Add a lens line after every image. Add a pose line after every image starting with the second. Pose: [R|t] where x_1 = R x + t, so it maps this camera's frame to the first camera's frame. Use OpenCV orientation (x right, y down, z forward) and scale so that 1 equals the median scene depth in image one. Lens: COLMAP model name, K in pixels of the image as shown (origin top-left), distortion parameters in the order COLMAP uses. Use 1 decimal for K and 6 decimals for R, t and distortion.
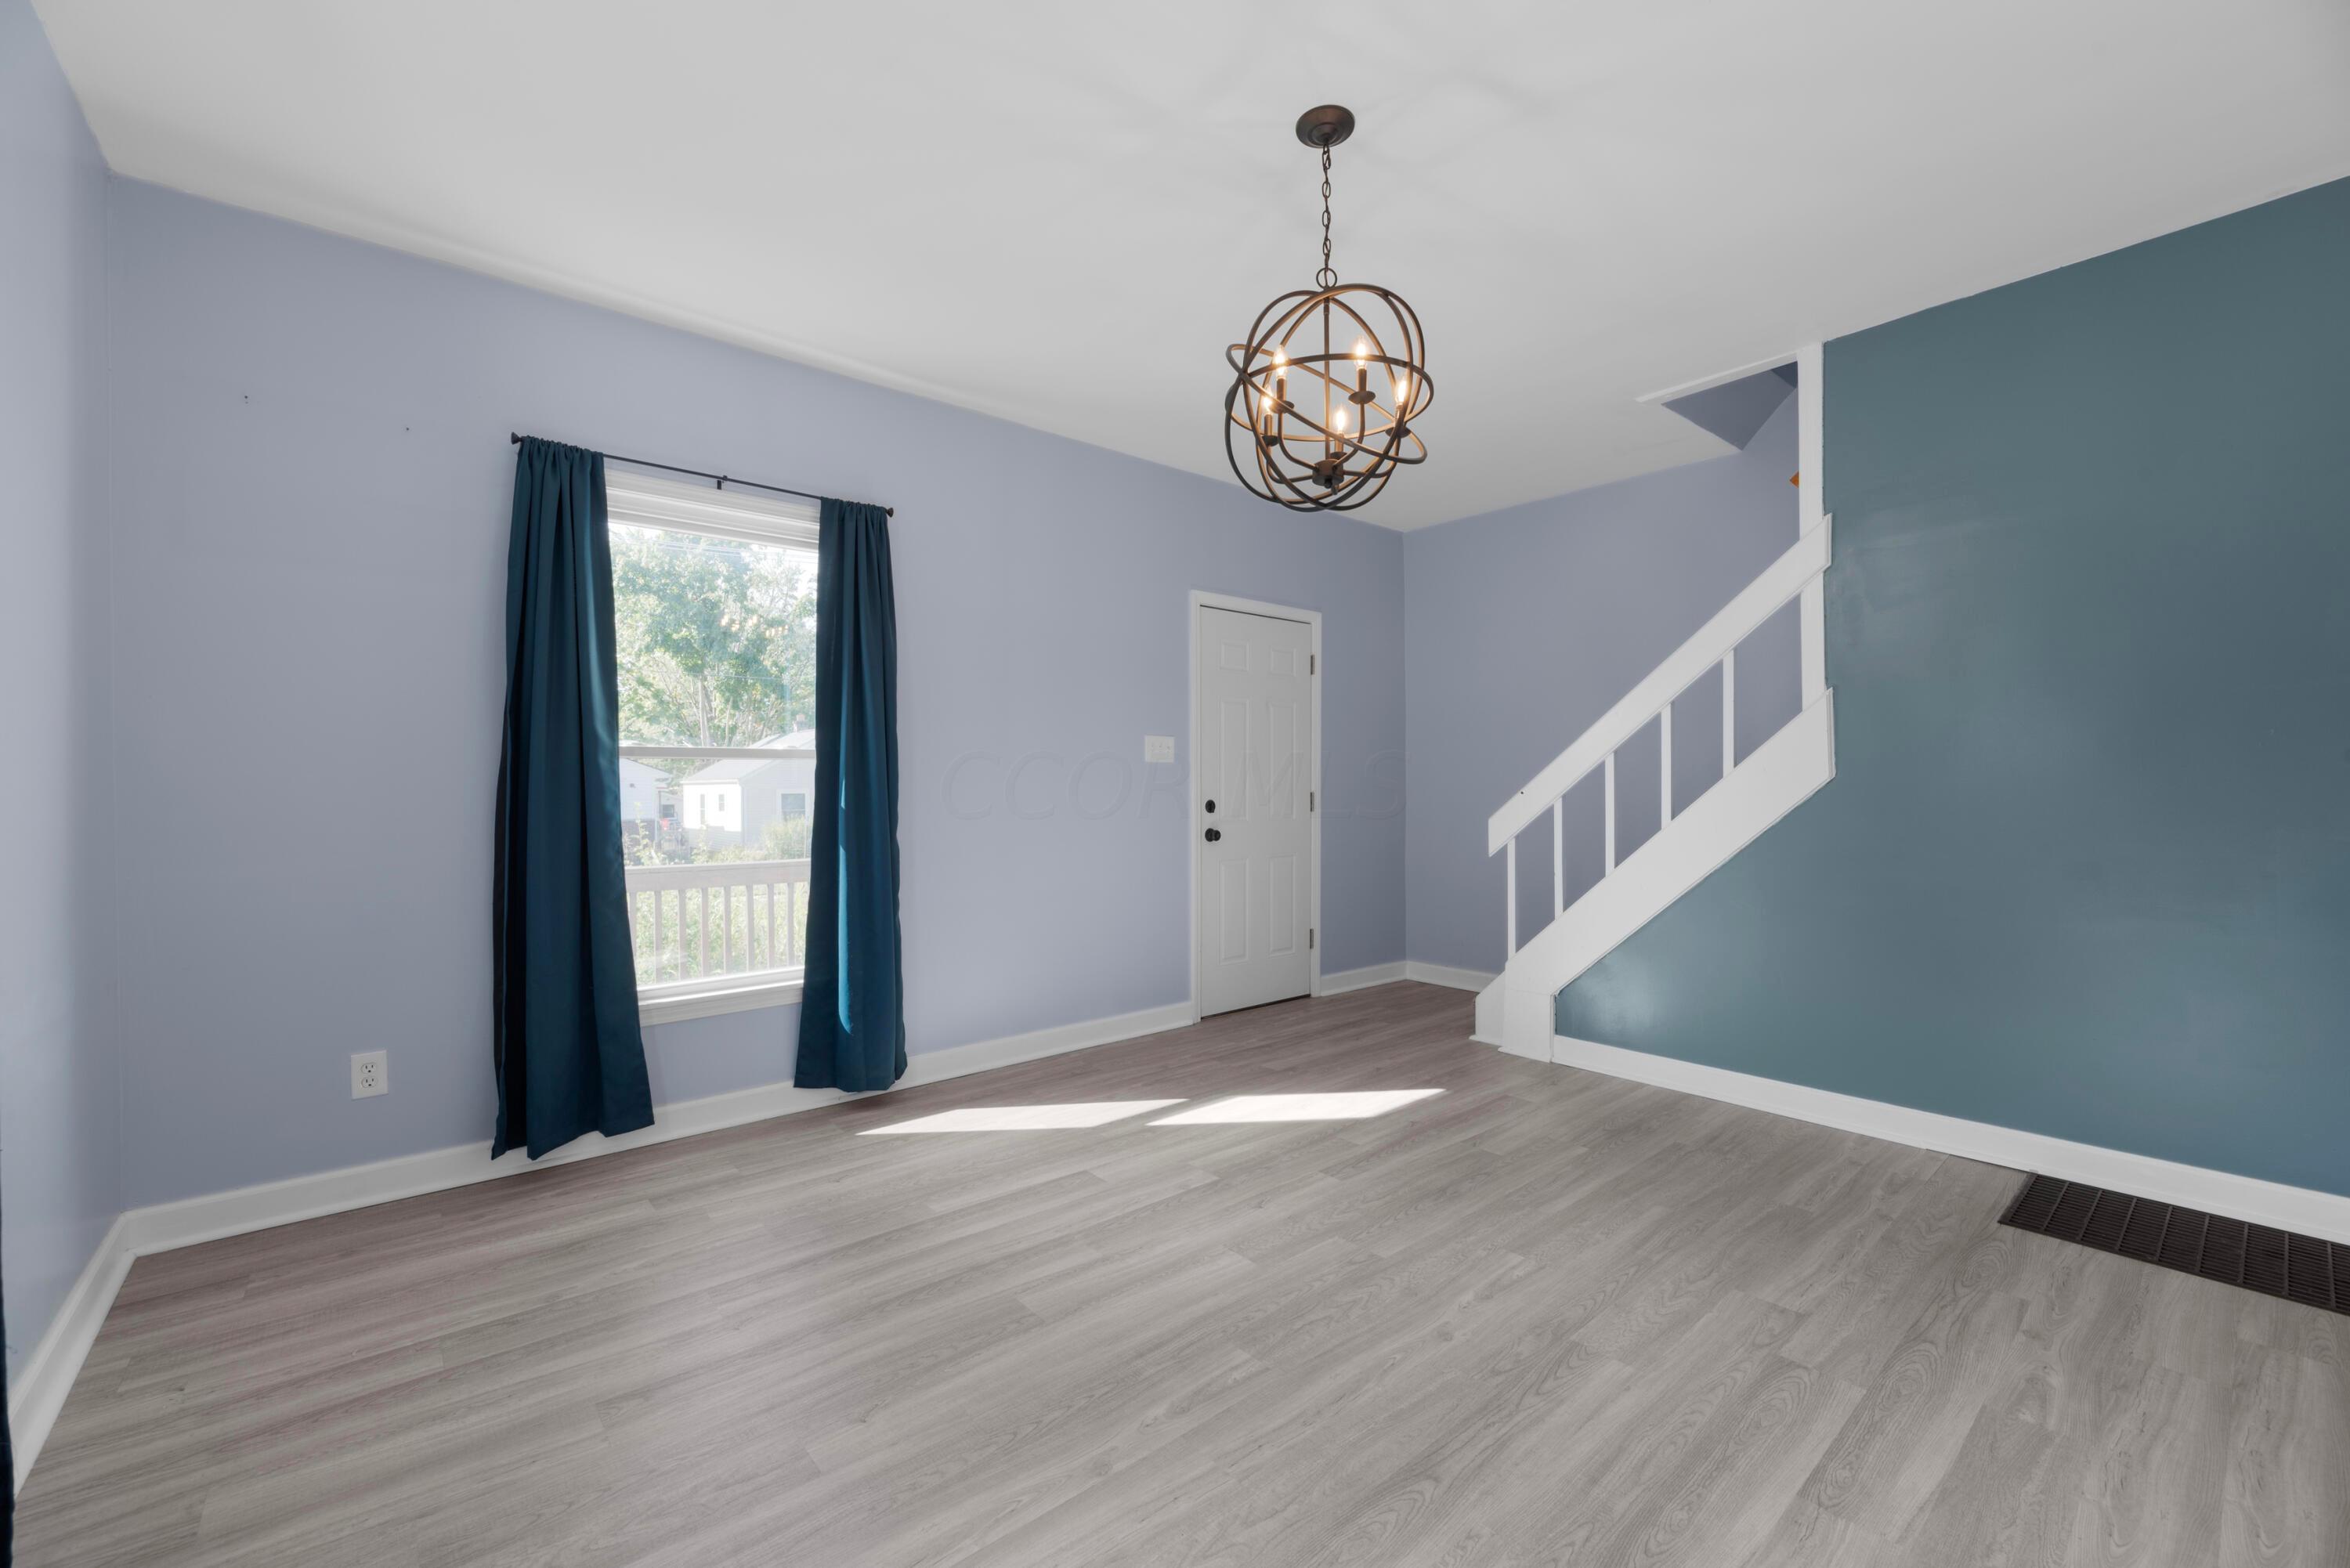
lens RADIAL K [[934.9, 0, 1180.5], [0, 934.9, 793.4], [0, 0, 1]] dist [-0.000541, 0.000180]
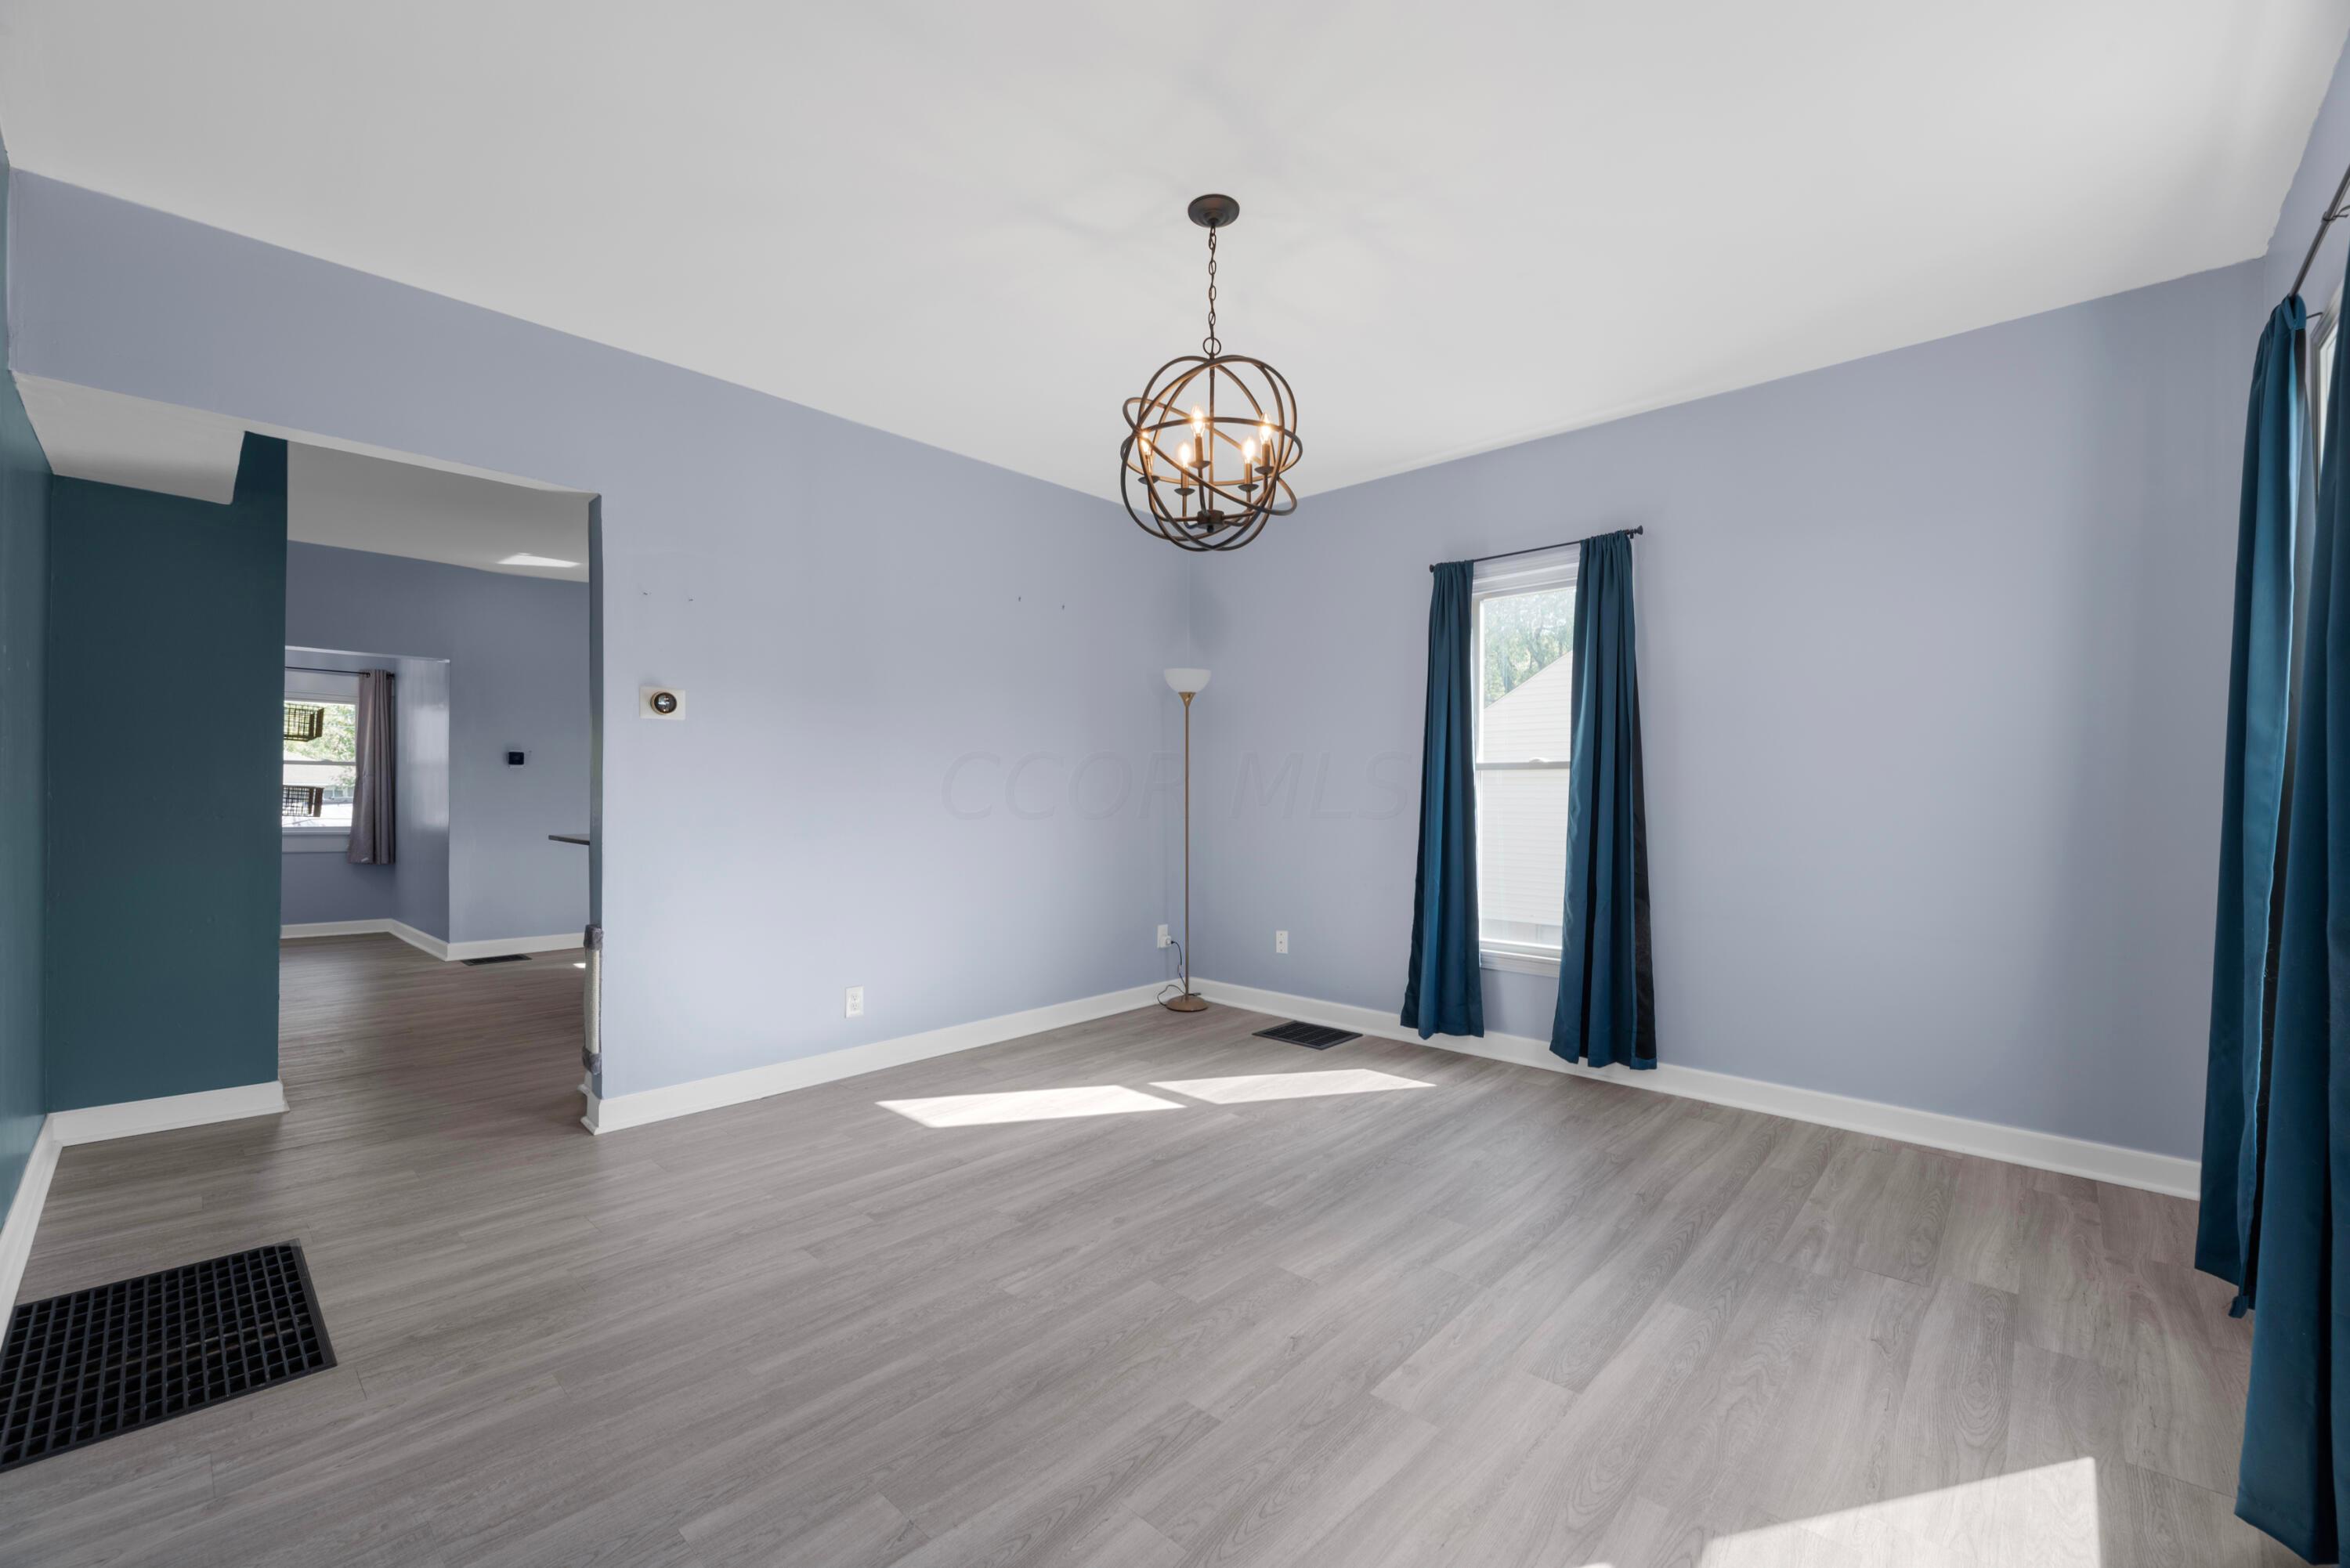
lens RADIAL K [[934.9, 0, 1180.5], [0, 934.9, 793.4], [0, 0, 1]] dist [-0.000541, 0.000180]
pose [[-0.992992, -0.002179, -0.118160, 0.323614], [-0.002698, 0.999987, 0.004231, -0.013927], [0.118149, 0.004520, -0.992986, 2.100002]]
